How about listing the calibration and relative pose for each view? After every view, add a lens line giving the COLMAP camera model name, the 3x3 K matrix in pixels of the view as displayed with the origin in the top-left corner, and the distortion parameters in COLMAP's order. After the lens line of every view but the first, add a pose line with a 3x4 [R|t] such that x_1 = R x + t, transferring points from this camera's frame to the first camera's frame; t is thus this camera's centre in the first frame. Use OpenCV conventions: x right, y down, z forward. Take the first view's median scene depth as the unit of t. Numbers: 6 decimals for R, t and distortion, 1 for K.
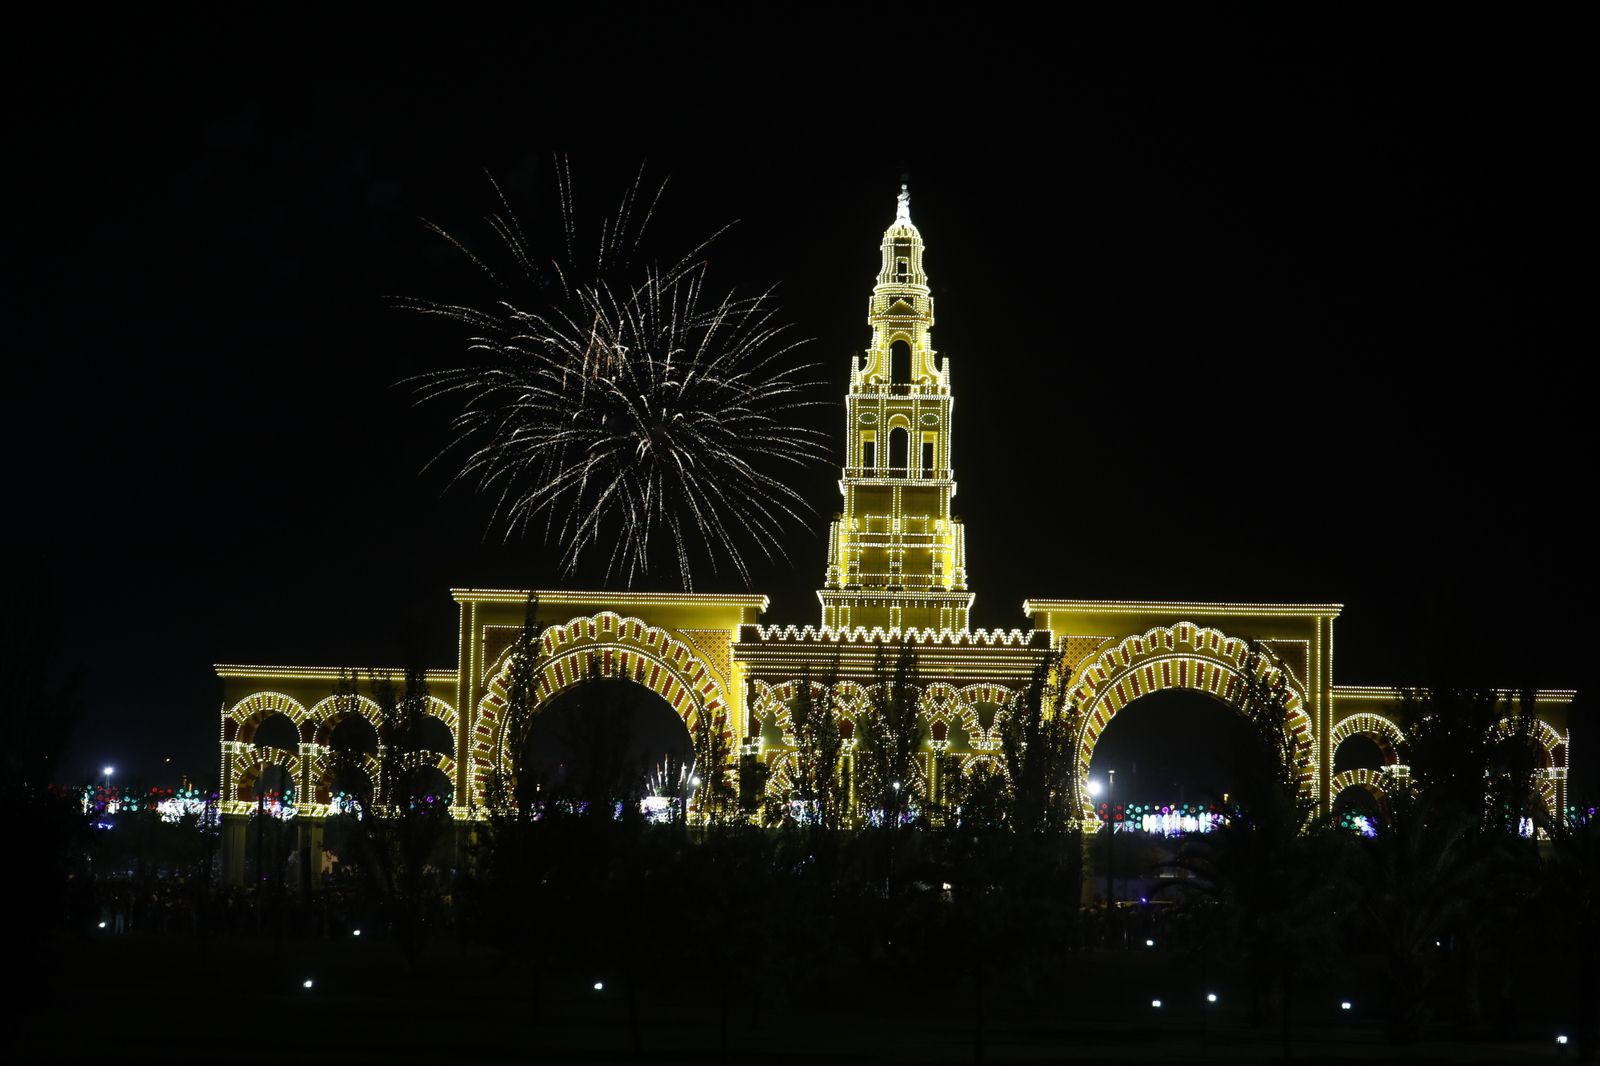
lens RADIAL K [[3823.0, 0, 795.8], [0, 3823.0, 454.3], [0, 0, 1]] dist [-0.245190, 0.413983]
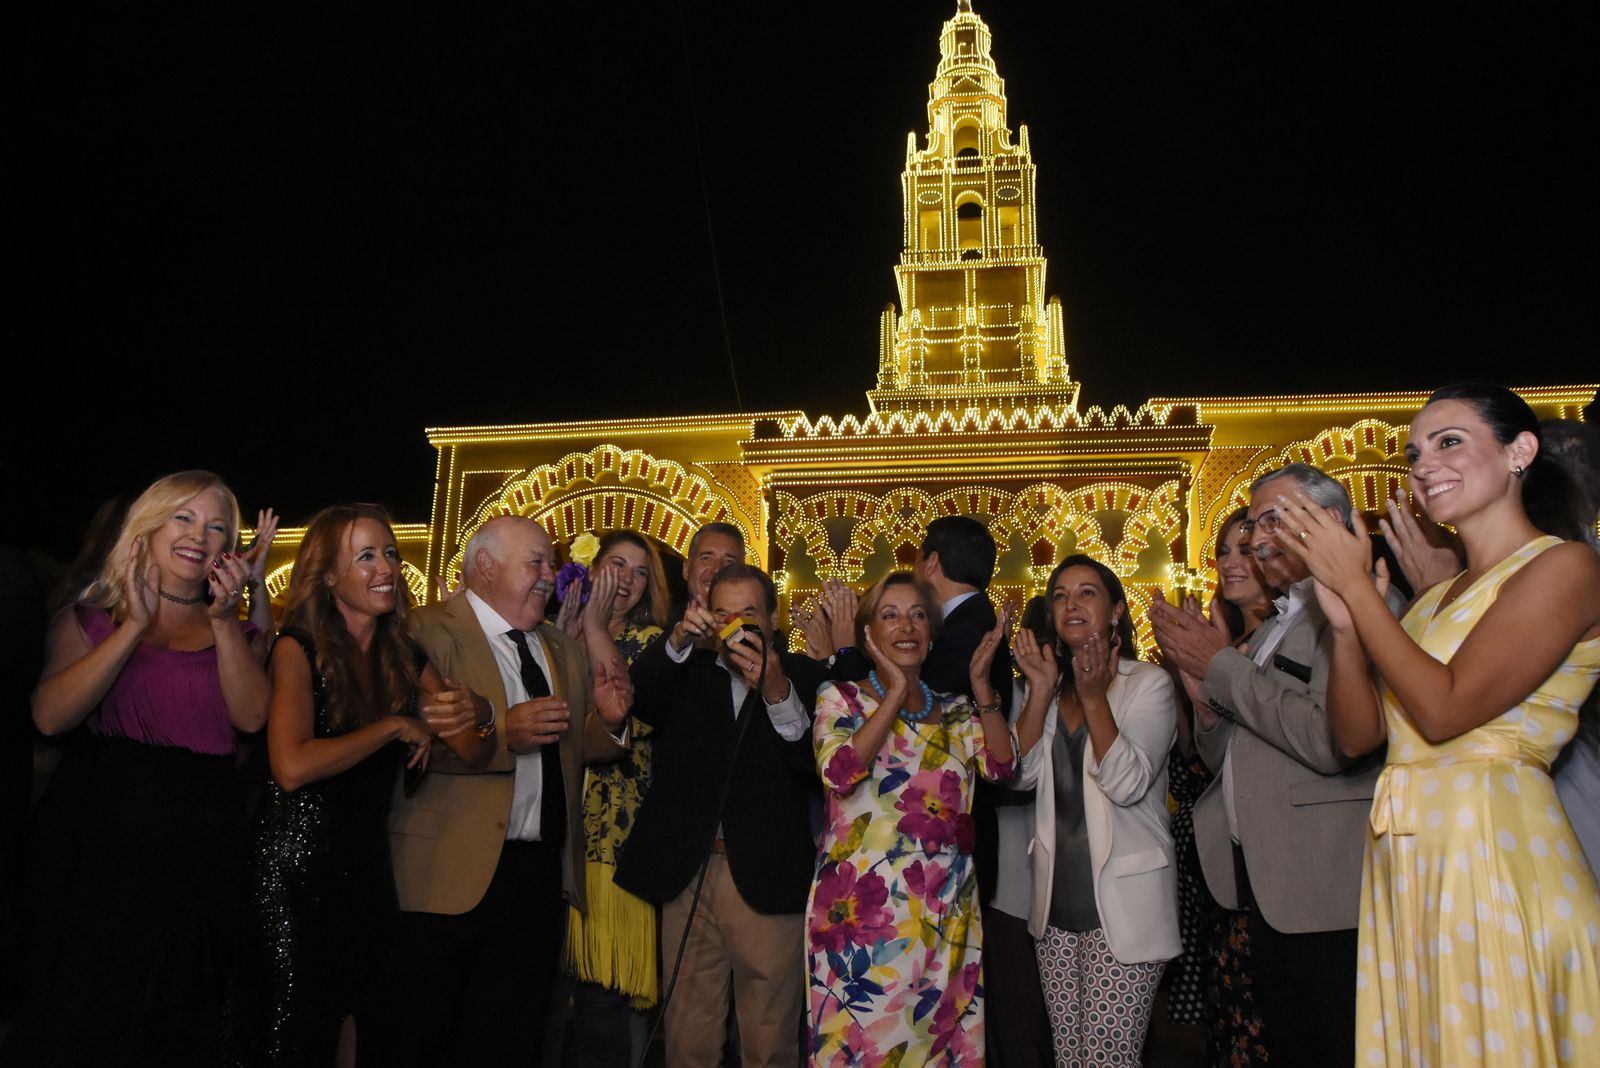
lens RADIAL K [[1201.0, 0, 794.8], [0, 1201.0, 574.0], [0, 0, 1]] dist [-0.132987, 0.126292]
pose [[0.991667, -0.029164, -0.125487, 0.019785], [0.012748, 0.991473, -0.129684, 0.100898], [0.128199, 0.127003, 0.983583, 0.766643]]
